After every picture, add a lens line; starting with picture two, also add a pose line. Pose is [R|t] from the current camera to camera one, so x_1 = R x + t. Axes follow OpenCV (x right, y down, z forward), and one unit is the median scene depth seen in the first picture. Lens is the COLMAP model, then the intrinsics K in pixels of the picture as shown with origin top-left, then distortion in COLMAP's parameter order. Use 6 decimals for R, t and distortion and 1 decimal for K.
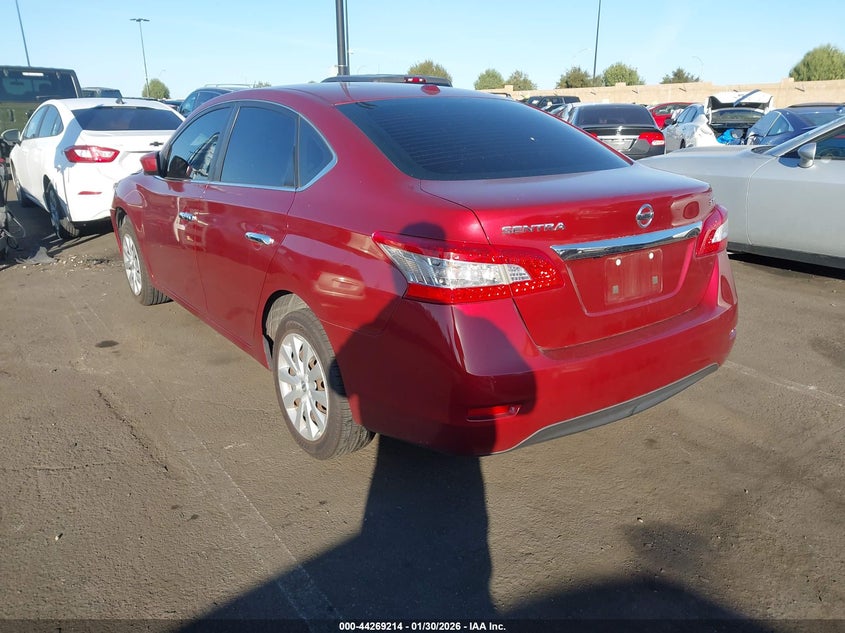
lens RADIAL K [[668.7, 0, 422.5], [0, 668.7, 316.5], [0, 0, 1]] dist [0.004740, -0.000402]
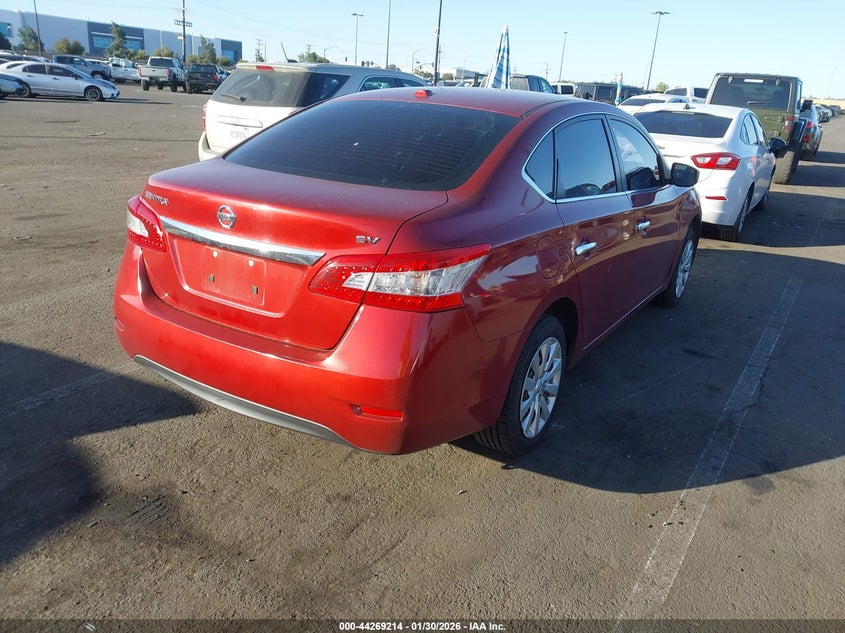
lens RADIAL K [[668.7, 0, 422.5], [0, 668.7, 316.5], [0, 0, 1]] dist [0.004740, -0.000402]
pose [[0.368136, 0.322885, -0.871907, 0.426608], [-0.331573, 0.921698, 0.201327, -0.097159], [0.868640, 0.214985, 0.446370, 0.257688]]
